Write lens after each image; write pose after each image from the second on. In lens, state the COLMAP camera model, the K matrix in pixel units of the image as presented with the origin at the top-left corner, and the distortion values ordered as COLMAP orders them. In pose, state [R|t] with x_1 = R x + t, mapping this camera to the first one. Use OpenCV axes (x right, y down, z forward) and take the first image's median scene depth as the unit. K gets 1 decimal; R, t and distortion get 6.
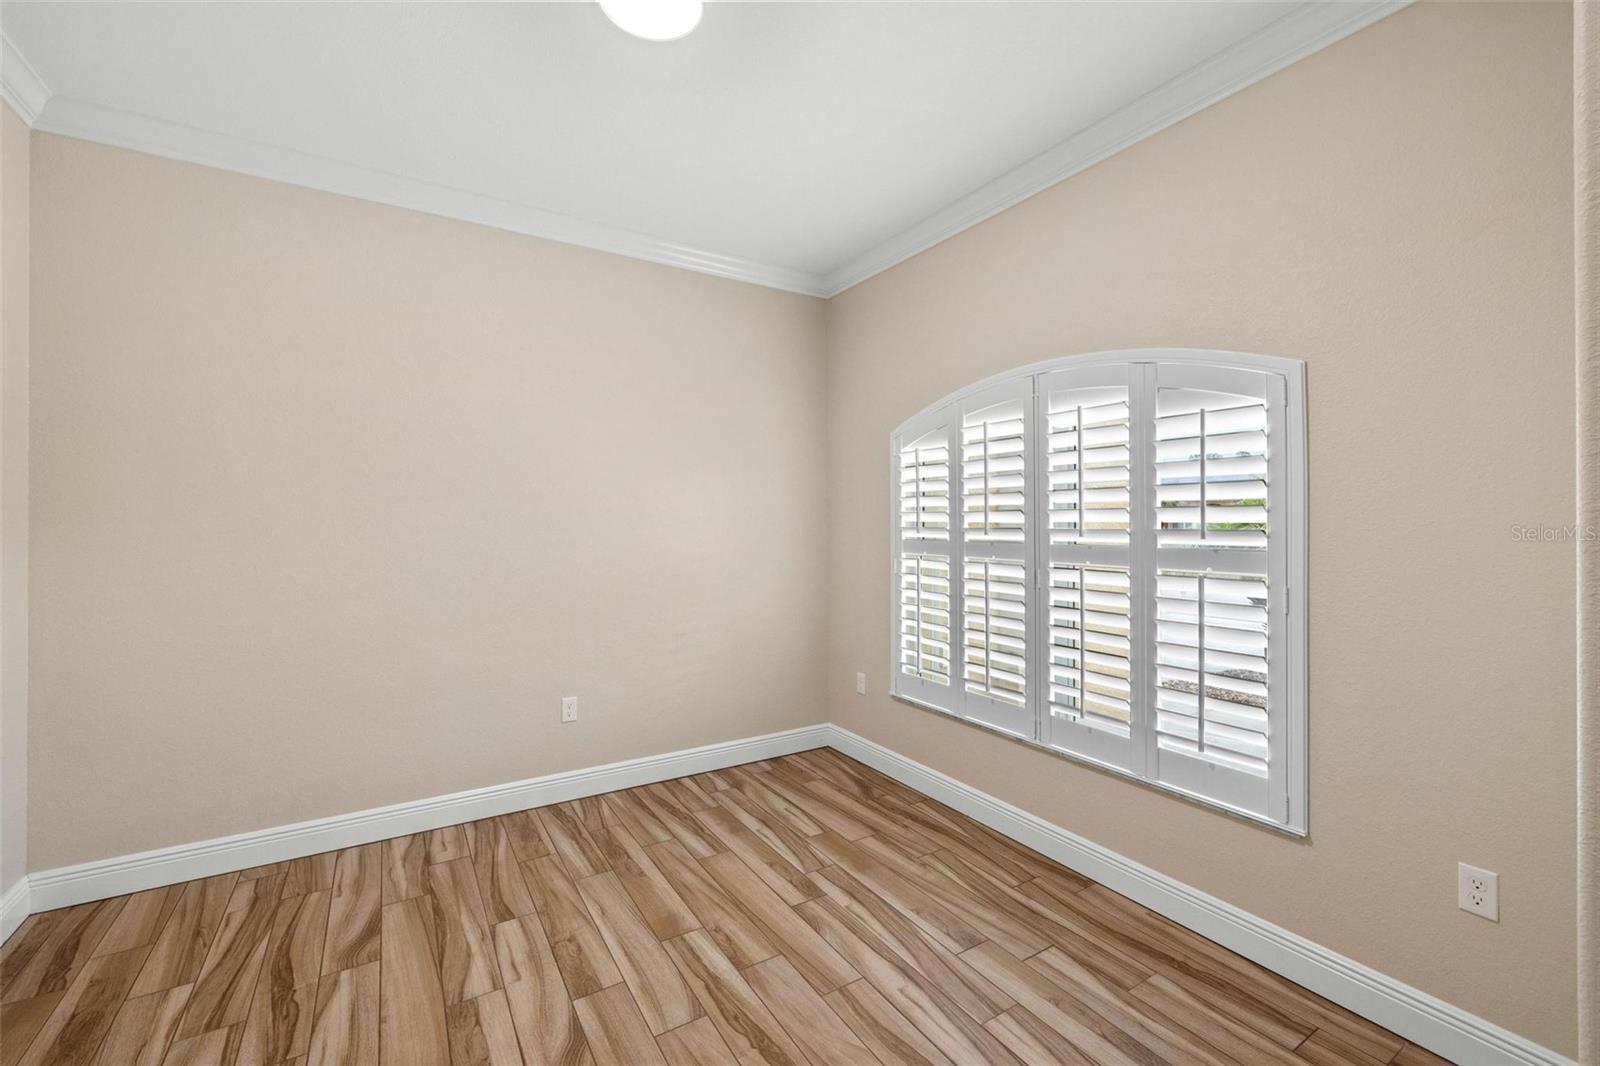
lens RADIAL K [[670.9, 0, 791.2], [0, 670.9, 514.4], [0, 0, 1]] dist [-0.000414, 0.000298]
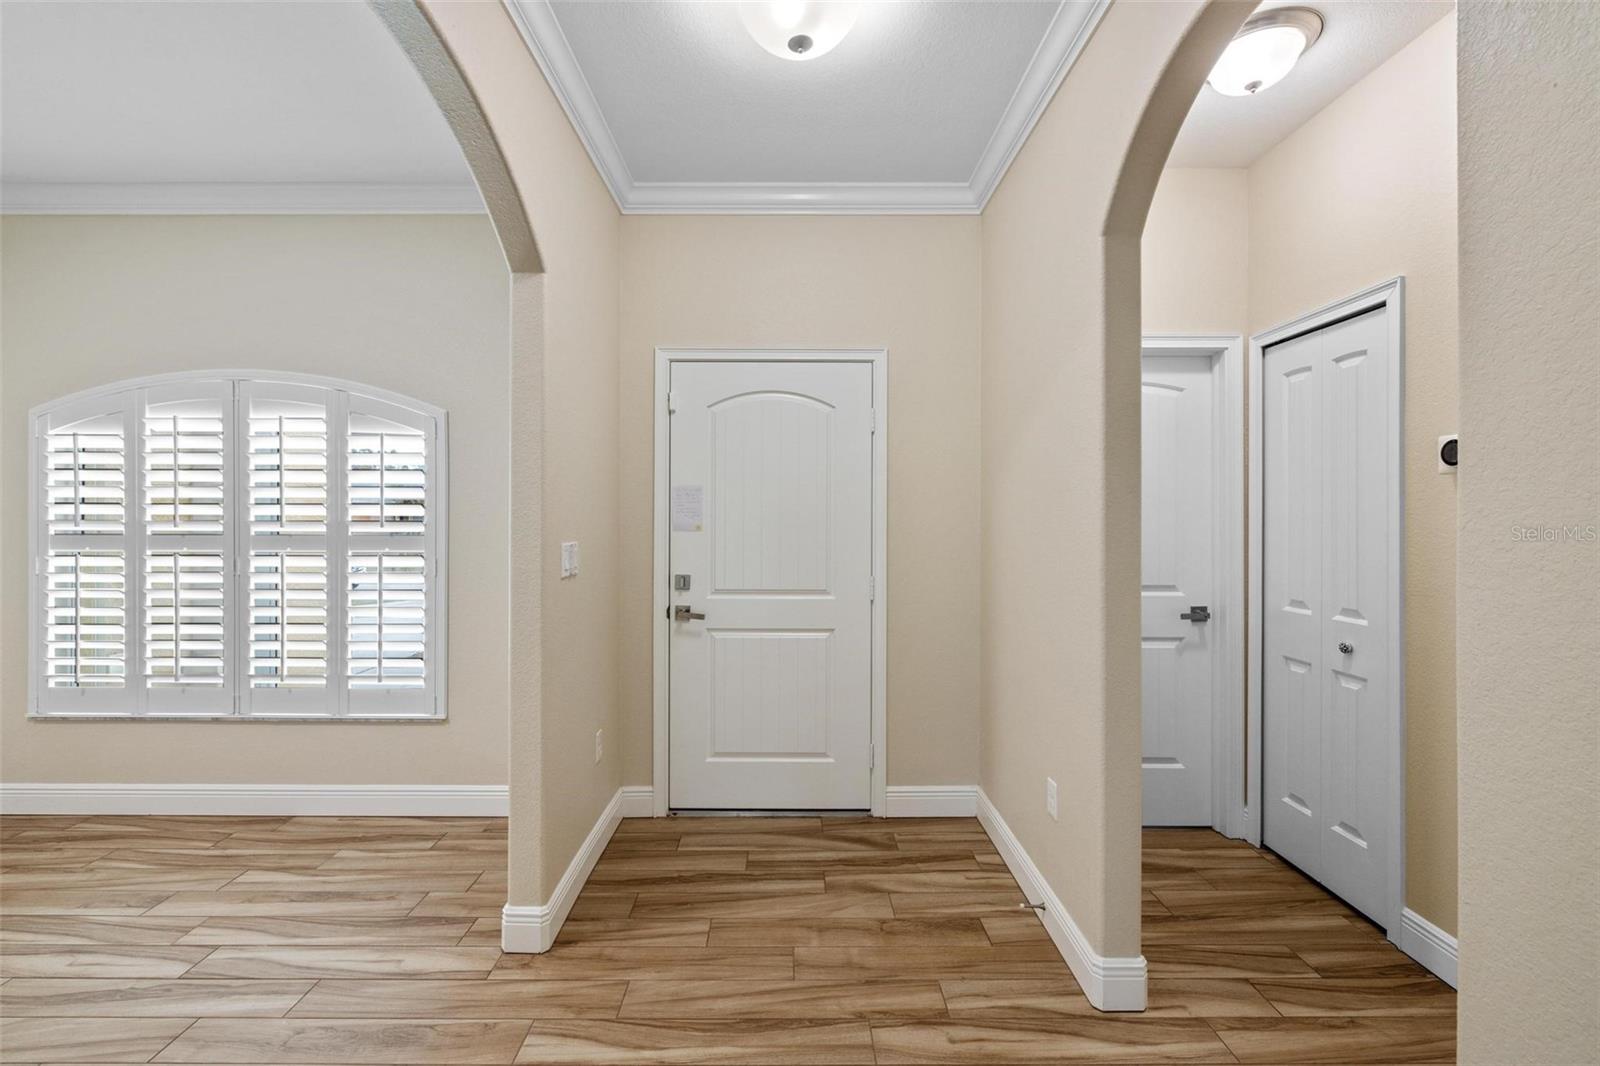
lens RADIAL K [[670.9, 0, 791.2], [0, 670.9, 514.4], [0, 0, 1]] dist [-0.000414, 0.000298]
pose [[0.515379, -0.000419, 0.856962, -0.113077], [-0.011841, 0.999901, 0.007610, -0.008273], [-0.856881, -0.014069, 0.515323, -0.363921]]
